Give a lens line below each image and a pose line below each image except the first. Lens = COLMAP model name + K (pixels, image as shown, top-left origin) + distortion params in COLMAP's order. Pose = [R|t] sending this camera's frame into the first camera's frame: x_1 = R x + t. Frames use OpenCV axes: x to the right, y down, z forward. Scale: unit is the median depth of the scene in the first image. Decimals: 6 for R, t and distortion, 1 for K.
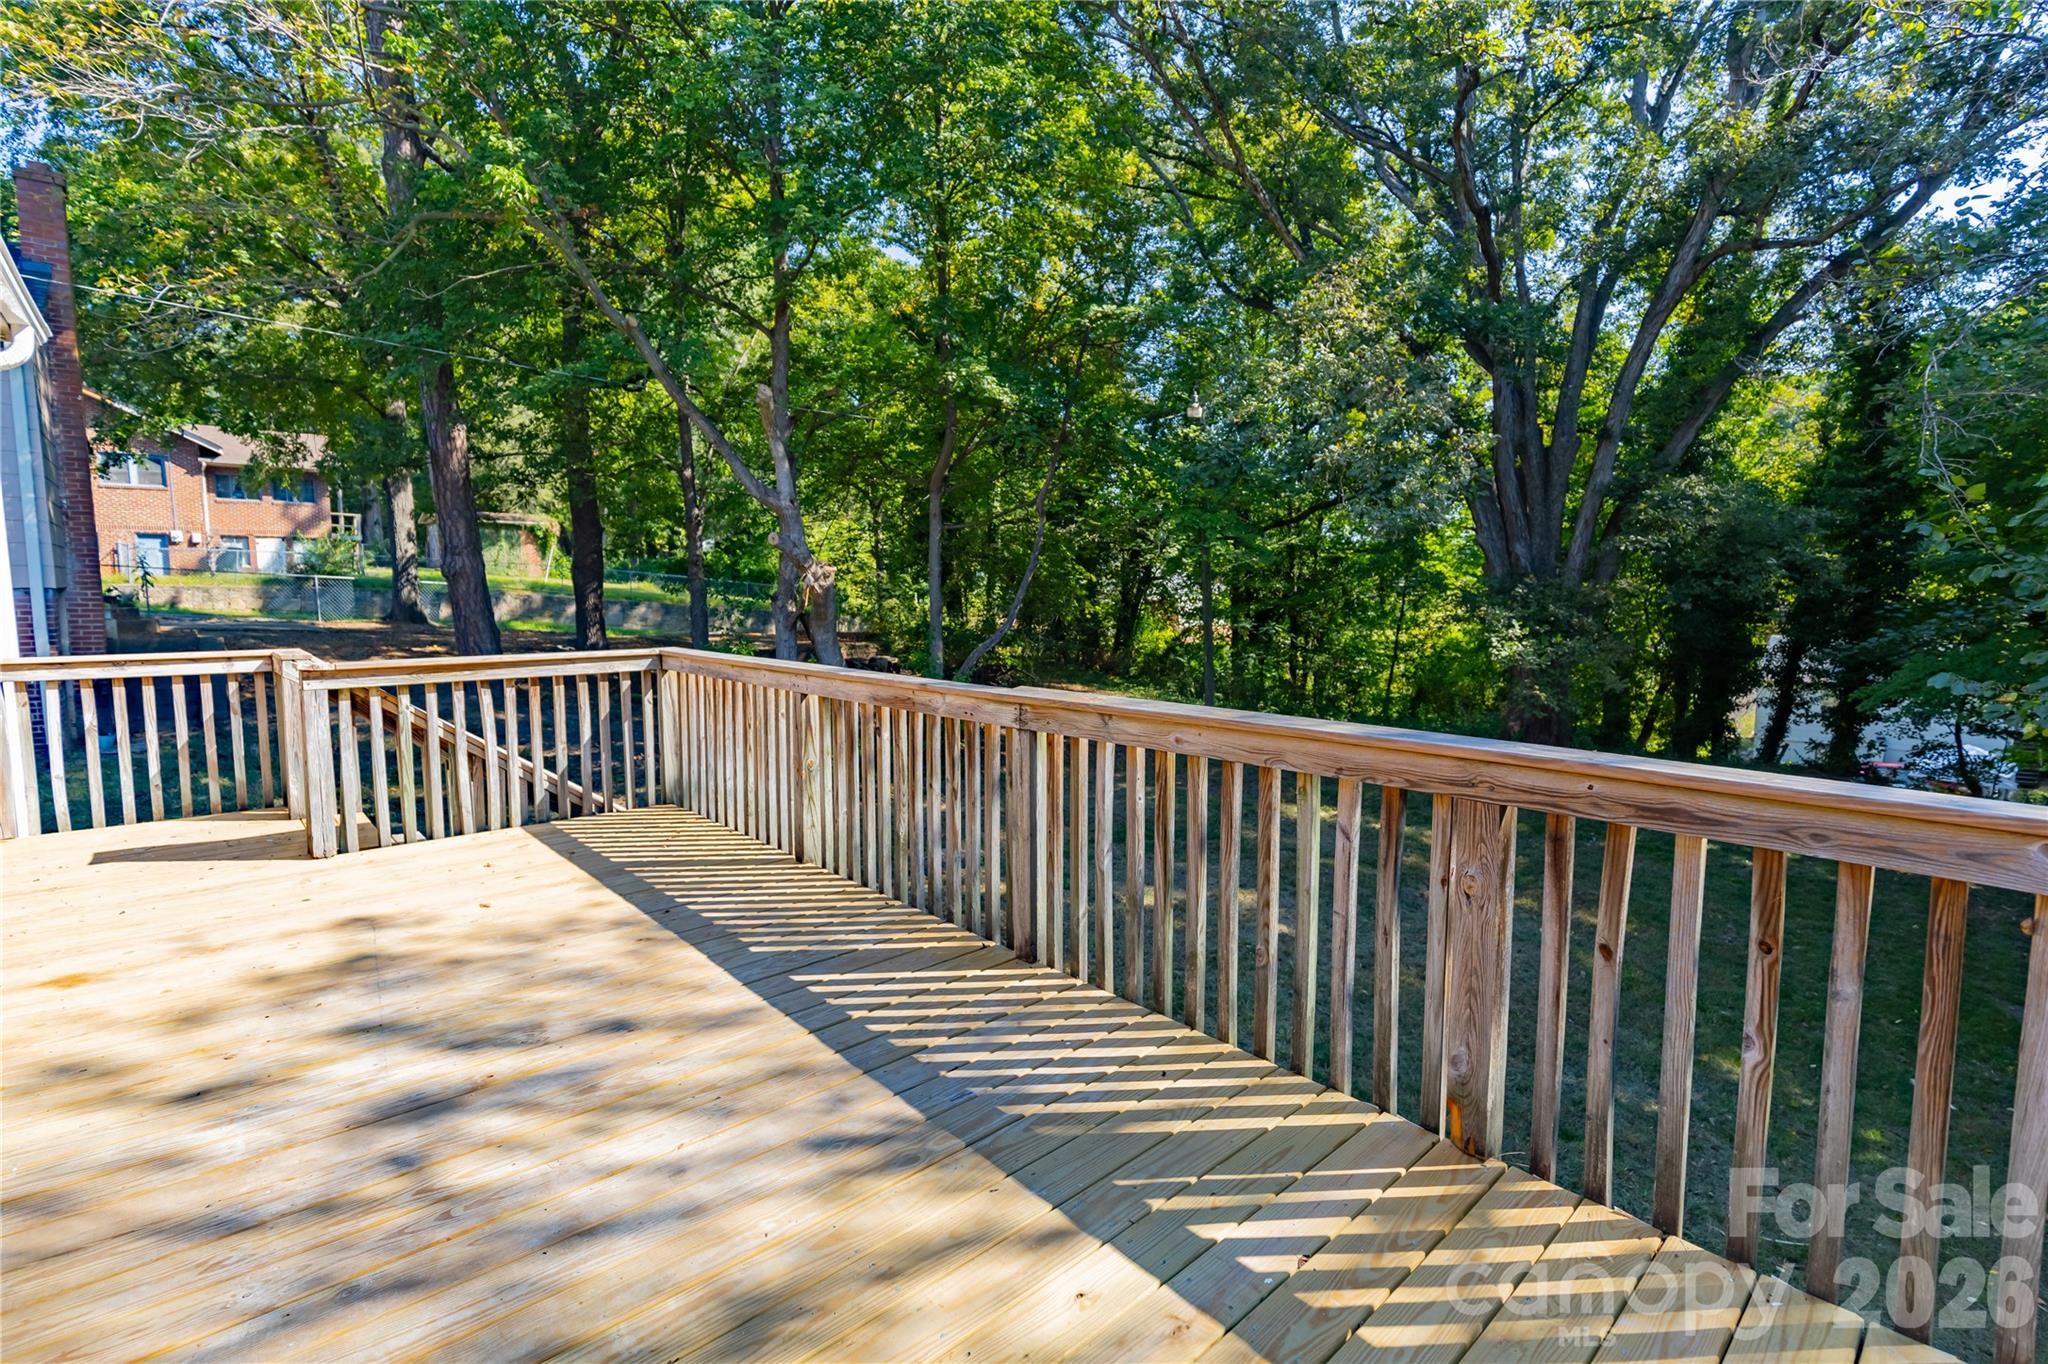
lens RADIAL K [[949.1, 0, 1030.4], [0, 949.1, 681.6], [0, 0, 1]] dist [-0.009908, -0.000411]
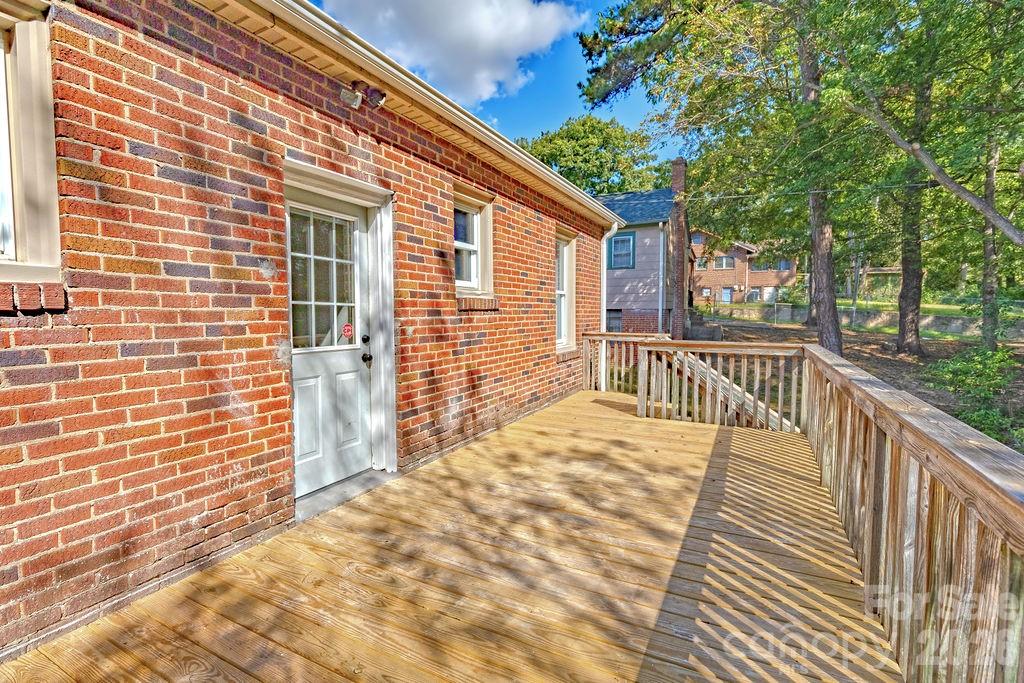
lens RADIAL K [[474.6, 0, 515.5], [0, 474.6, 336.1], [0, 0, 1]] dist [-0.009908, -0.000411]
pose [[0.337902, 0.054104, -0.939625, 0.314488], [-0.093223, 0.995361, 0.023789, -0.026050], [0.936553, 0.079557, 0.341378, 0.256621]]
